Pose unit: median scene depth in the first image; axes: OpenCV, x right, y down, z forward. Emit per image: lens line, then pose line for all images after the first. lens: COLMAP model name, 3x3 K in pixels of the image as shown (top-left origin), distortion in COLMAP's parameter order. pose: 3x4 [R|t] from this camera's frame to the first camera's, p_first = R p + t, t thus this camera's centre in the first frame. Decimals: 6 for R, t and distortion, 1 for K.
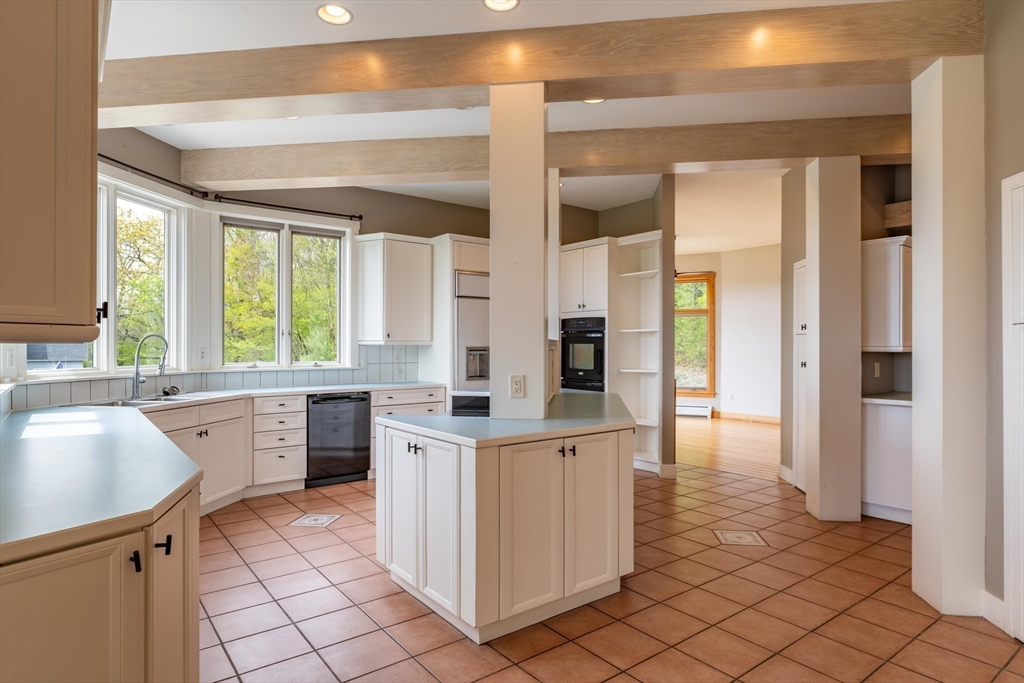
lens RADIAL K [[580.2, 0, 508.1], [0, 580.2, 342.0], [0, 0, 1]] dist [-0.000984, -0.003780]
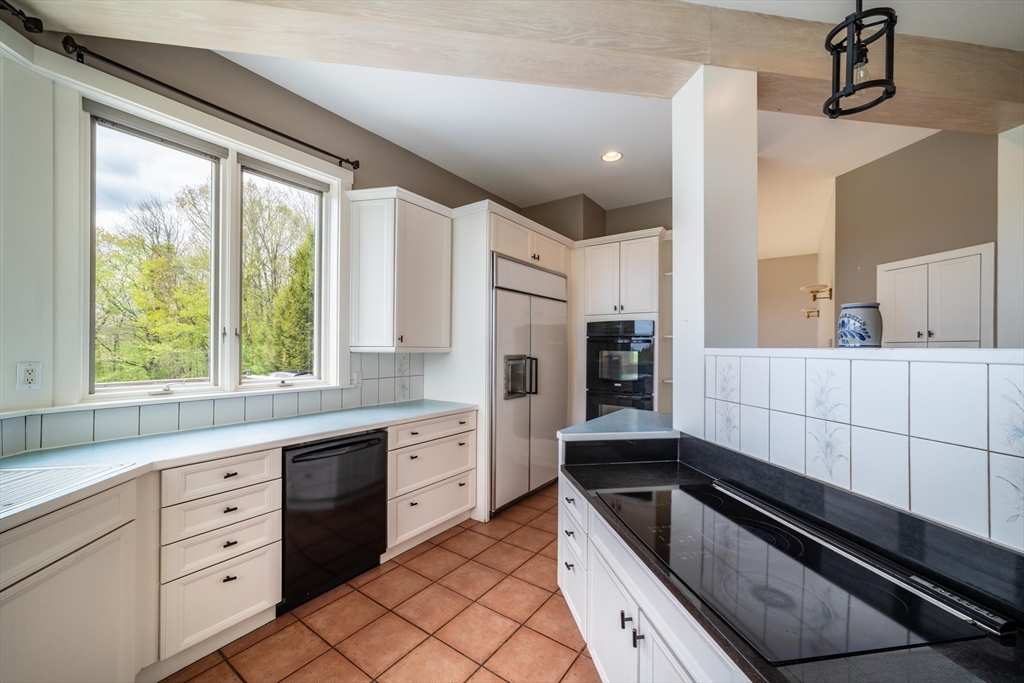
lens RADIAL K [[406.3, 0, 519.3], [0, 406.3, 347.1], [0, 0, 1]] dist [-0.006889, 0.001942]
pose [[0.955887, 0.004132, 0.293707, -0.210980], [-0.004657, 0.999989, 0.001090, -0.002793], [-0.293699, -0.002410, 0.955895, 0.491523]]
